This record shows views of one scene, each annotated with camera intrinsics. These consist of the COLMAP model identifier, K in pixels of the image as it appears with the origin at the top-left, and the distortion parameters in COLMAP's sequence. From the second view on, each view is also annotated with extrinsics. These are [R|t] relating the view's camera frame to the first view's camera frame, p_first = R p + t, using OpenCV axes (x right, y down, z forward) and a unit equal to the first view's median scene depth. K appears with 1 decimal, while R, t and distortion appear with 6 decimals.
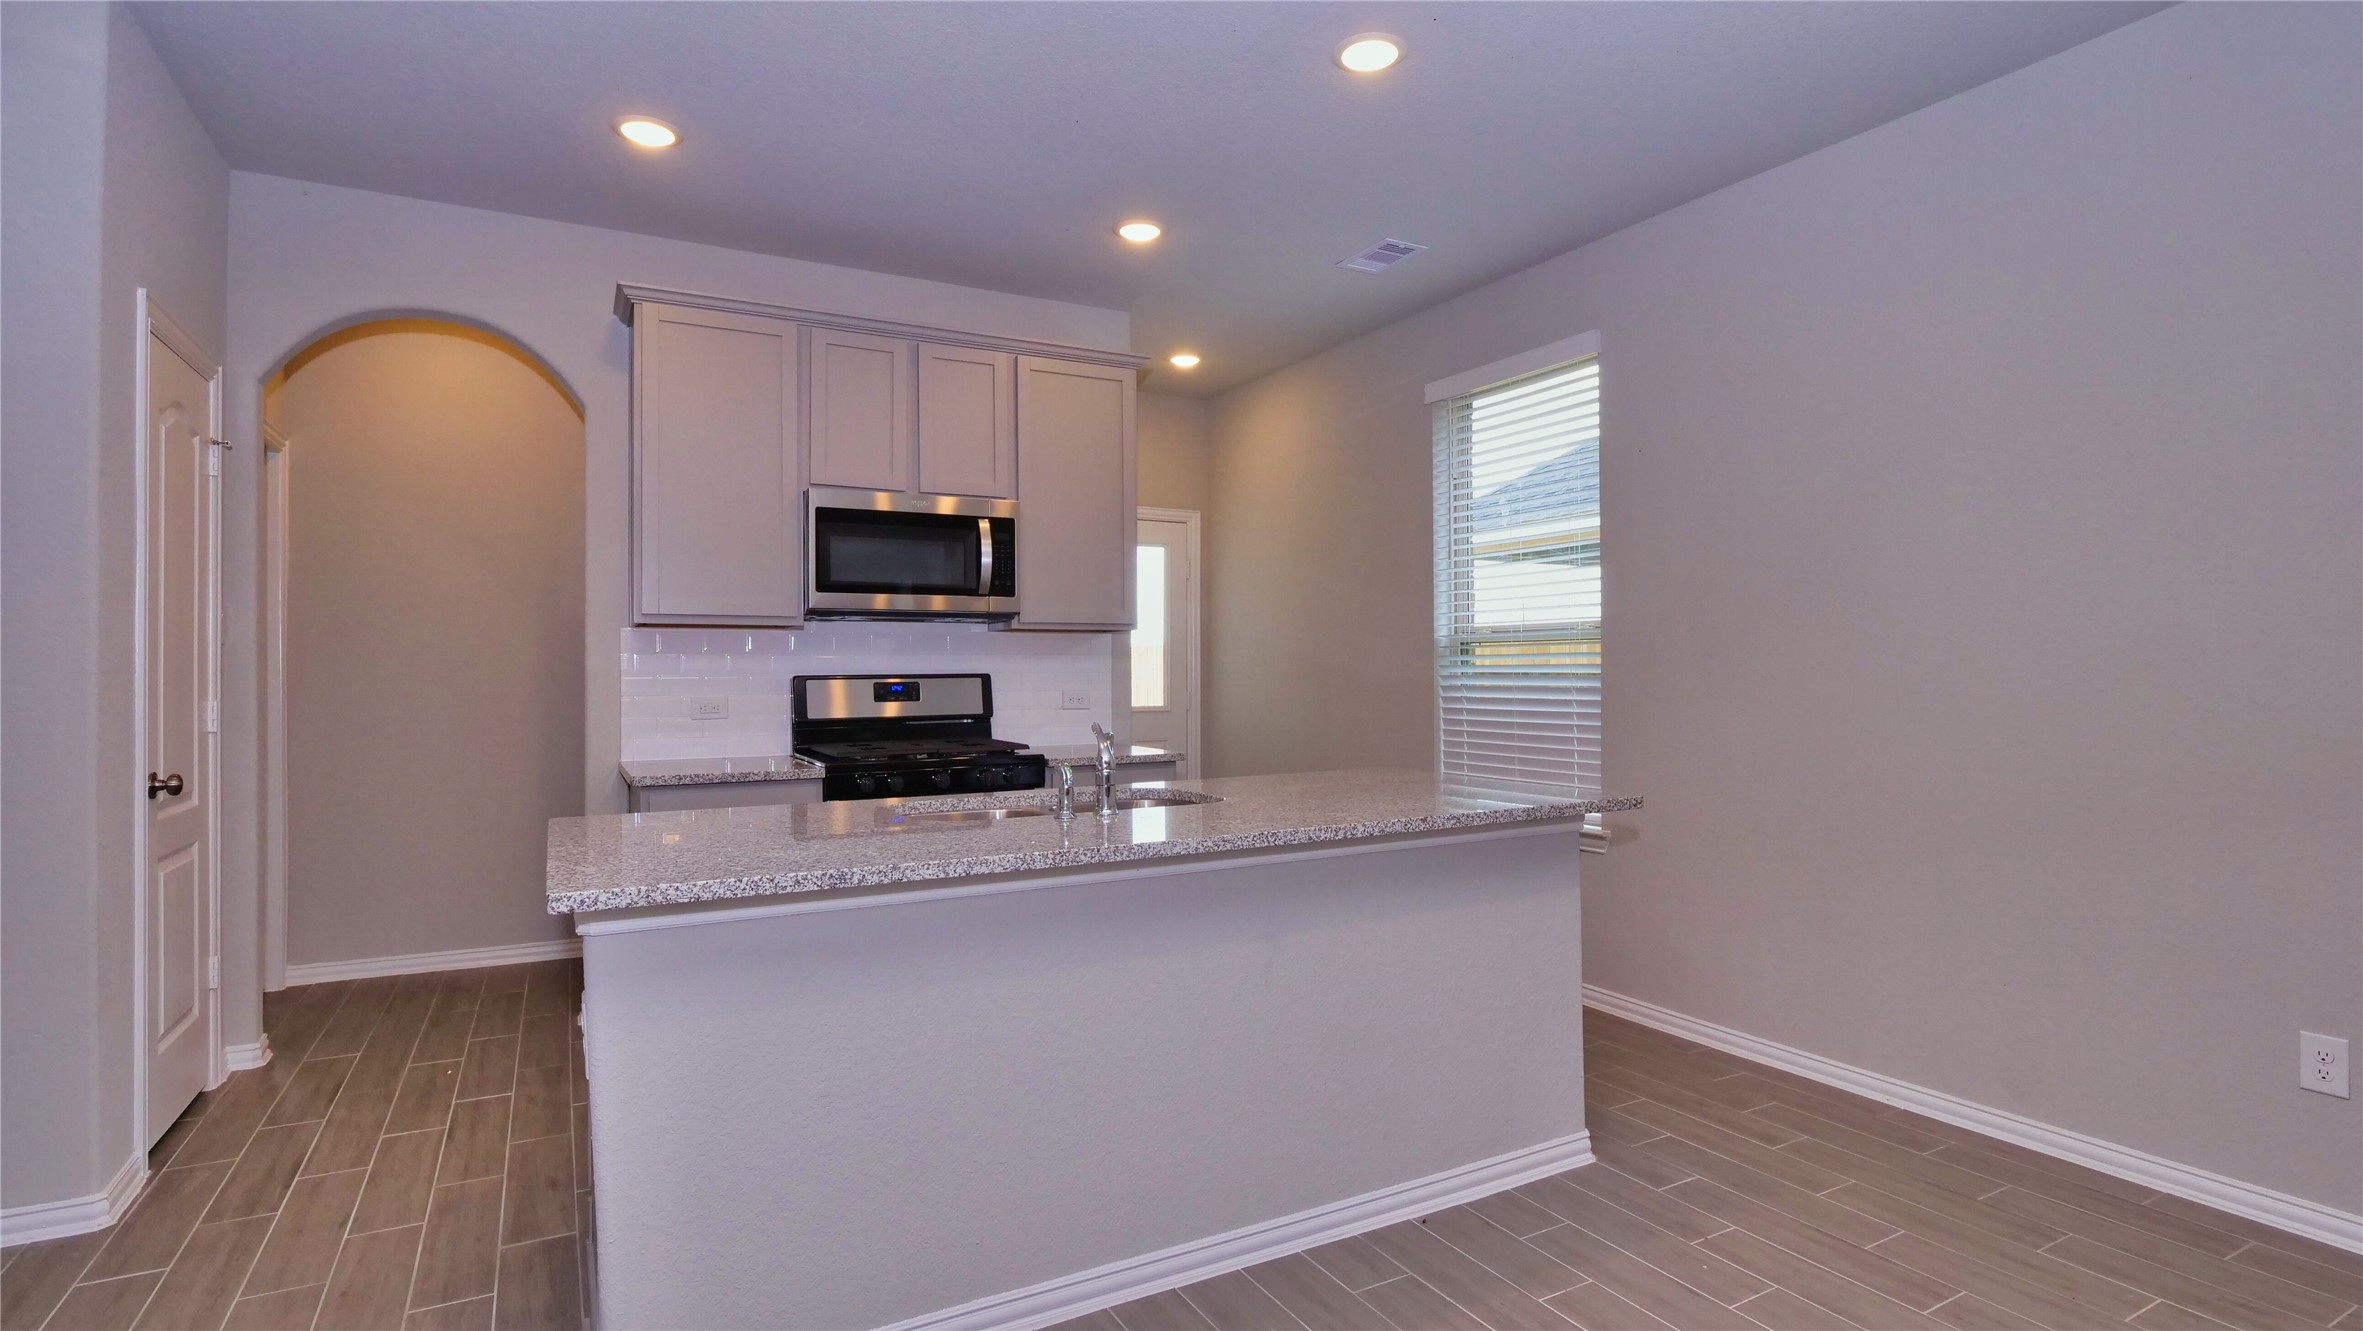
lens RADIAL K [[1153.4, 0, 1181.5], [0, 1153.4, 665.5], [0, 0, 1]] dist [-0.005346, -0.000937]
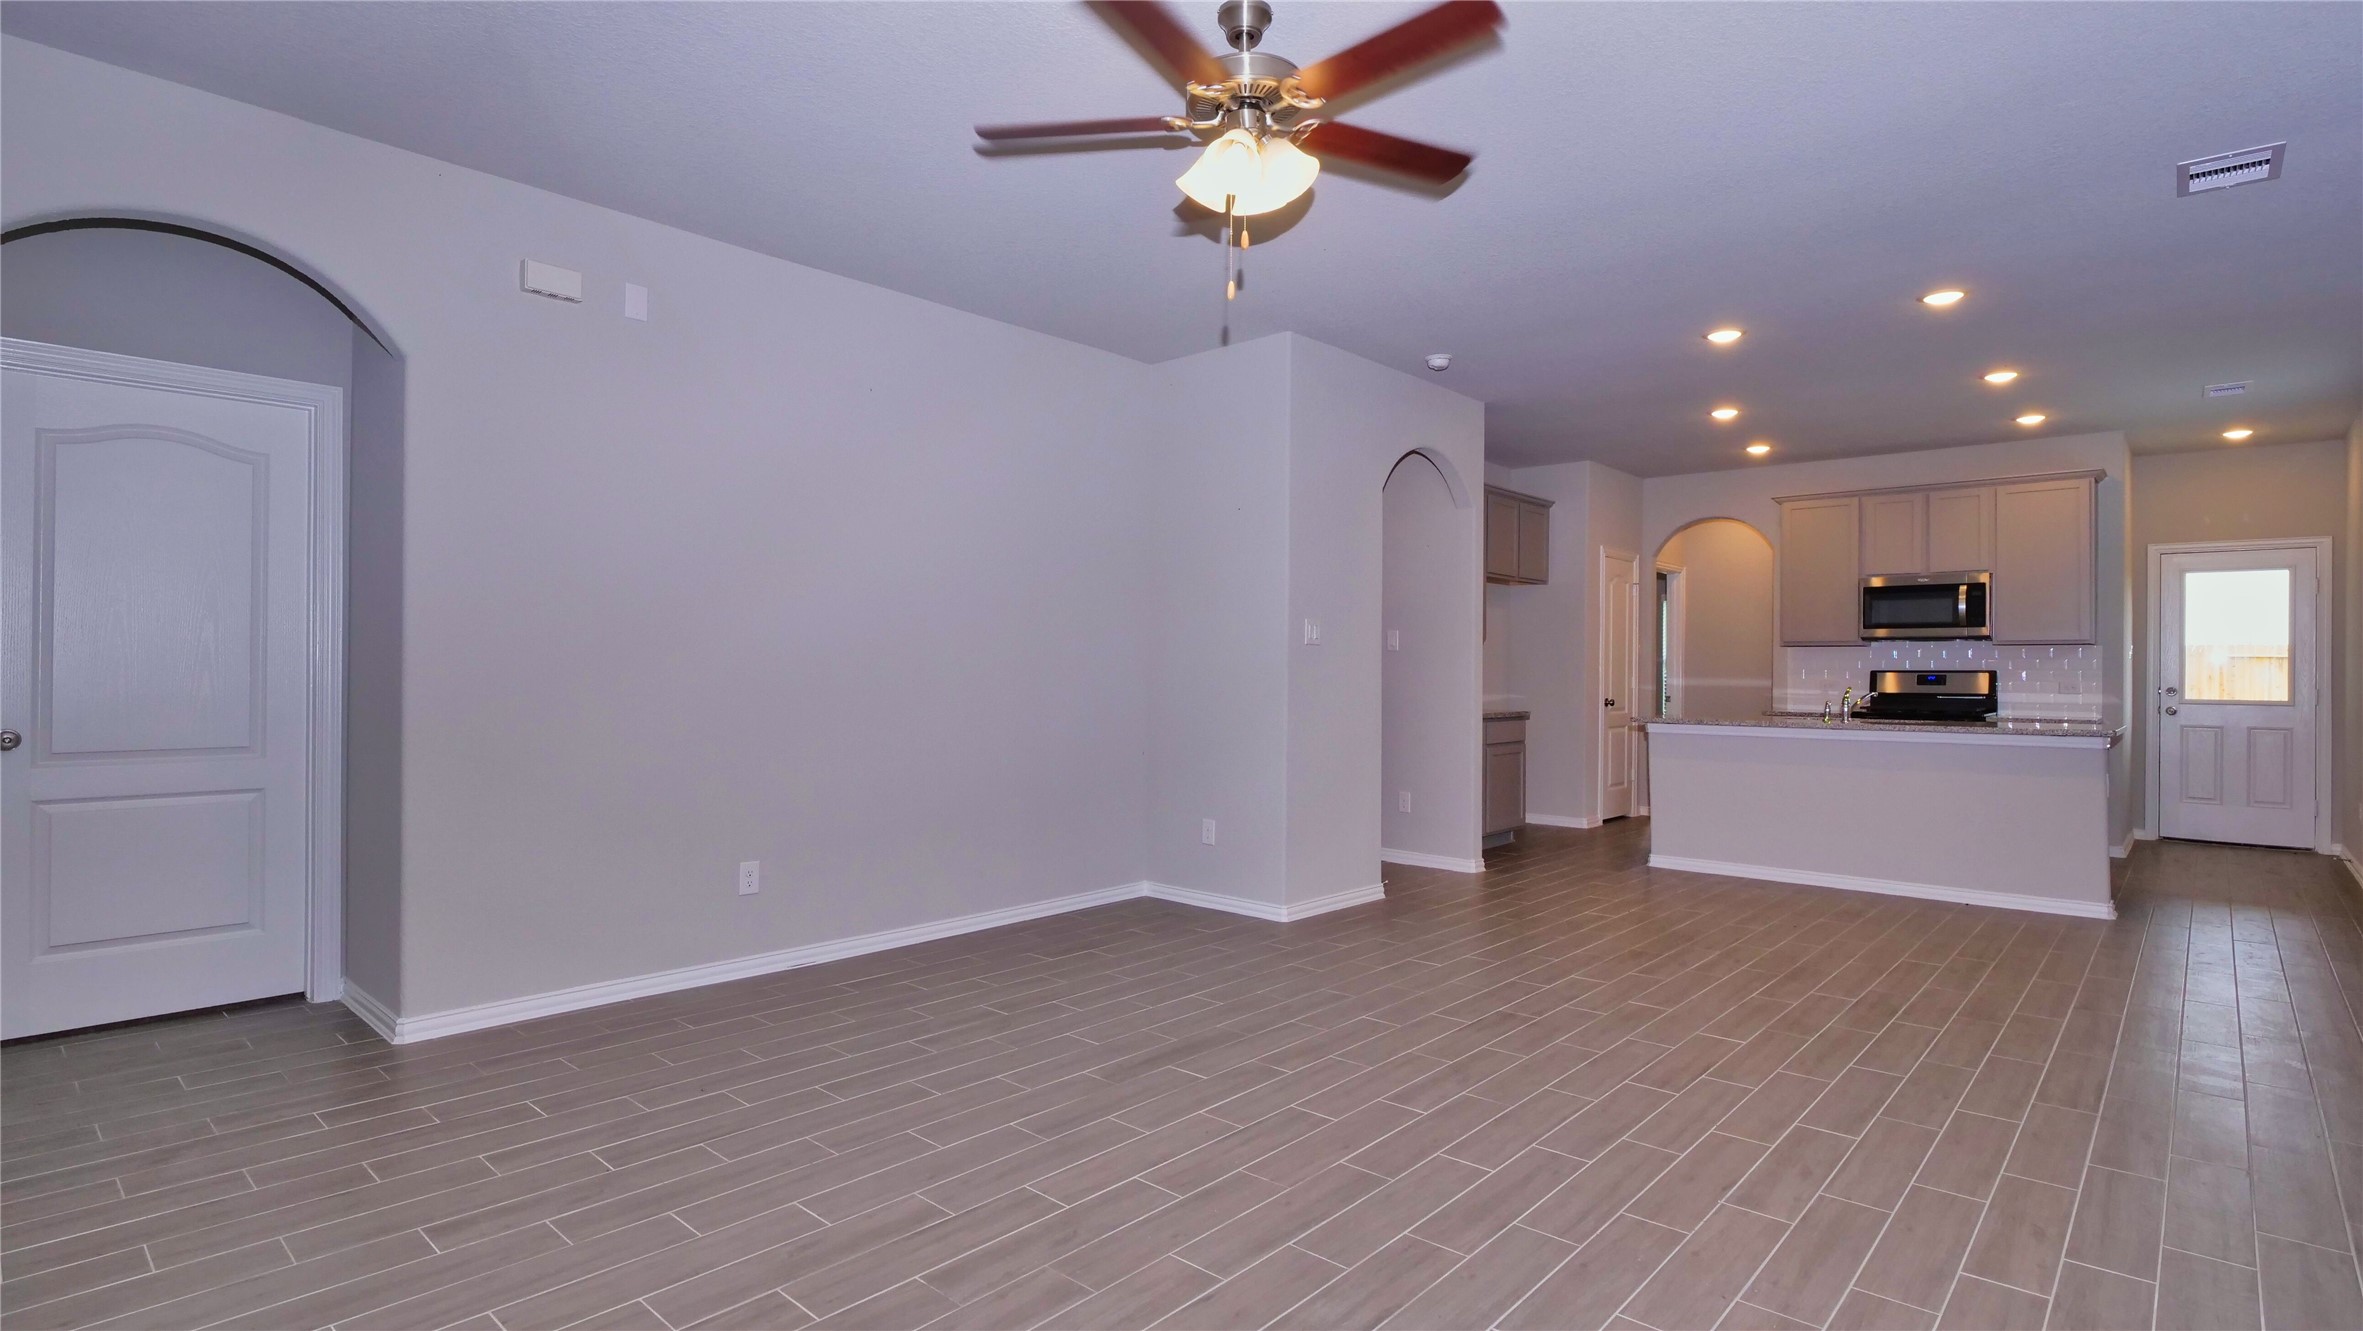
lens RADIAL K [[1153.4, 0, 1181.5], [0, 1153.4, 665.5], [0, 0, 1]] dist [-0.005346, -0.000937]
pose [[0.331854, 0.001320, -0.943330, 1.128826], [-0.006268, 0.999980, -0.000806, 0.009420], [0.943310, 0.006180, 0.331855, -0.760883]]
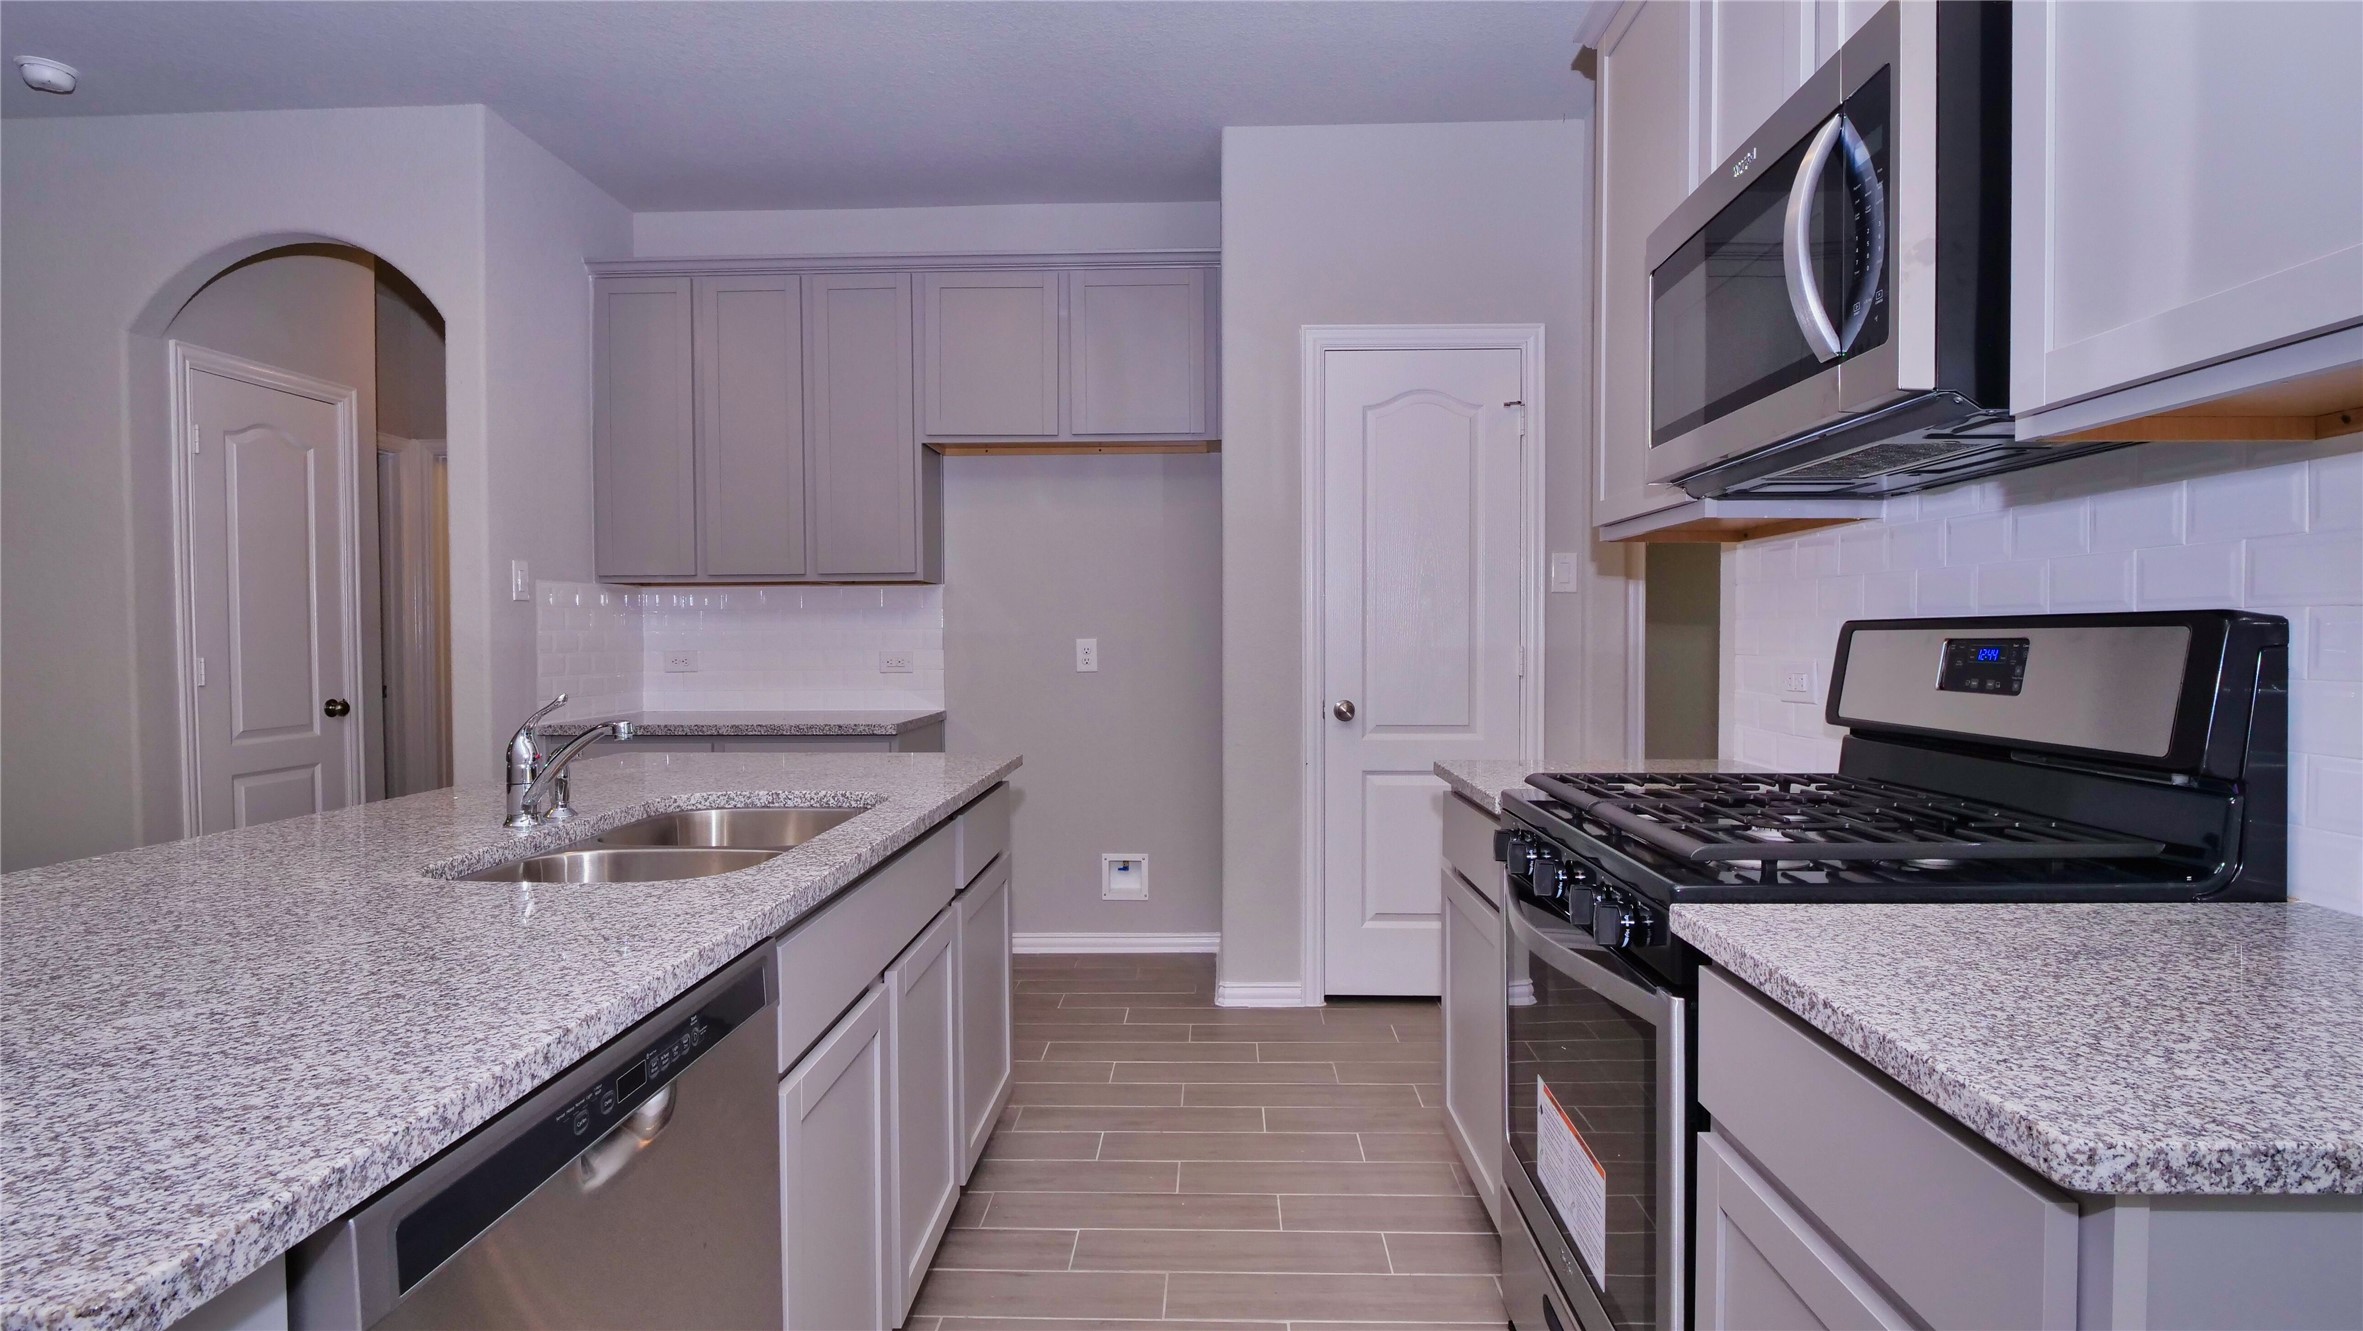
lens RADIAL K [[1153.4, 0, 1181.5], [0, 1153.4, 665.5], [0, 0, 1]] dist [-0.005346, -0.000937]
pose [[-0.510183, 0.031035, -0.859506, 0.192209], [0.009344, 0.999490, 0.030543, 0.009866], [0.860015, 0.007552, -0.510213, 1.011797]]
